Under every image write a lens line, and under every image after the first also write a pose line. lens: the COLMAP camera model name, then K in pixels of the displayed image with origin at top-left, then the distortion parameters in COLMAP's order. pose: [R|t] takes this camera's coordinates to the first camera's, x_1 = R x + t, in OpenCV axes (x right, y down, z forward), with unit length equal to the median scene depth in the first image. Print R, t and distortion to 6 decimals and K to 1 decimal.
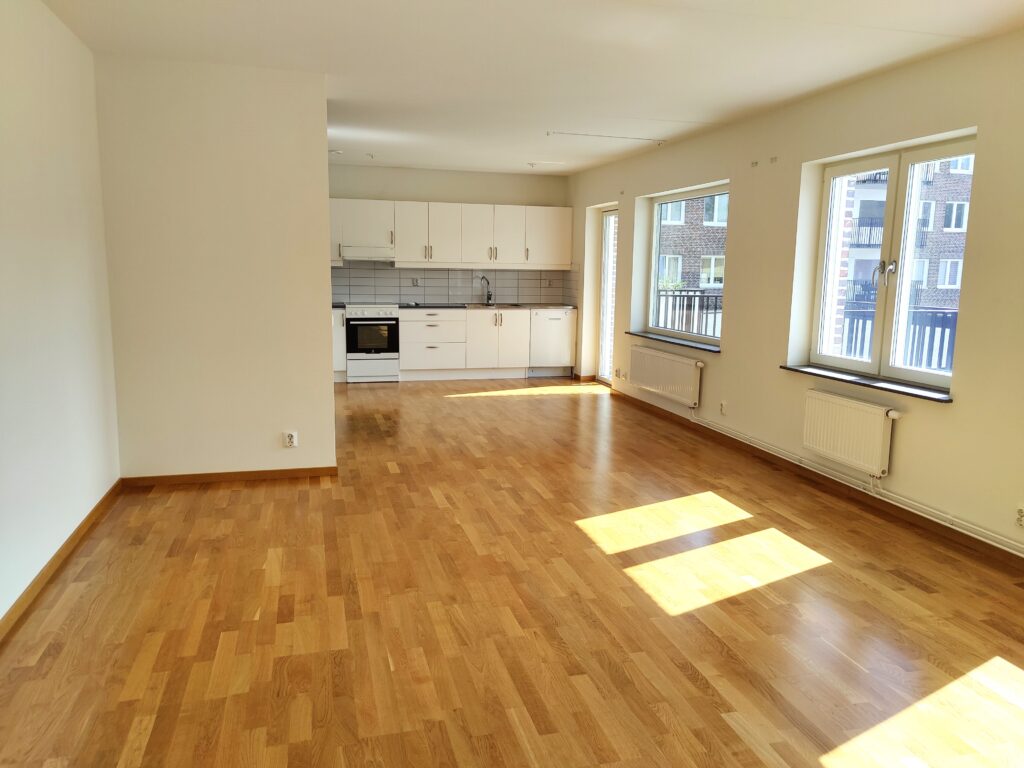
lens RADIAL K [[767.8, 0, 511.9], [0, 767.8, 383.1], [0, 0, 1]] dist [0.001916, 0.001475]
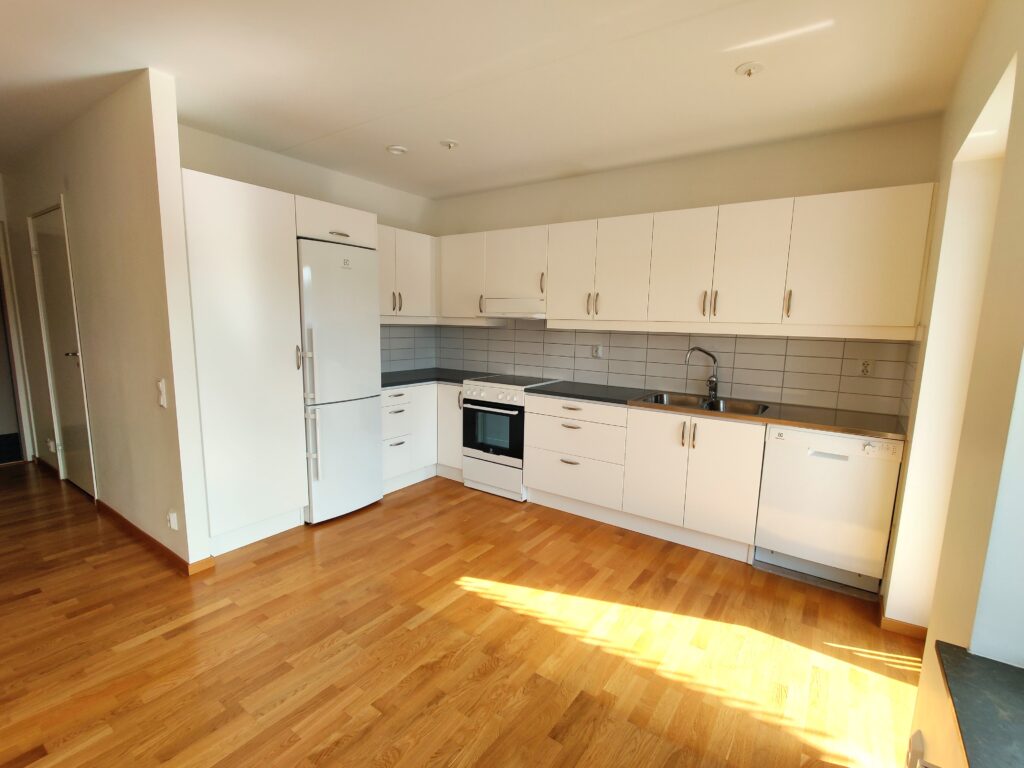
lens RADIAL K [[477.1, 0, 513.6], [0, 477.1, 389.9], [0, 0, 1]] dist [0.005777, -0.000283]
pose [[0.641579, 0.106732, -0.759595, 0.145002], [-0.129502, 0.991129, 0.029883, -0.108341], [0.756046, 0.079196, 0.649710, 0.726420]]
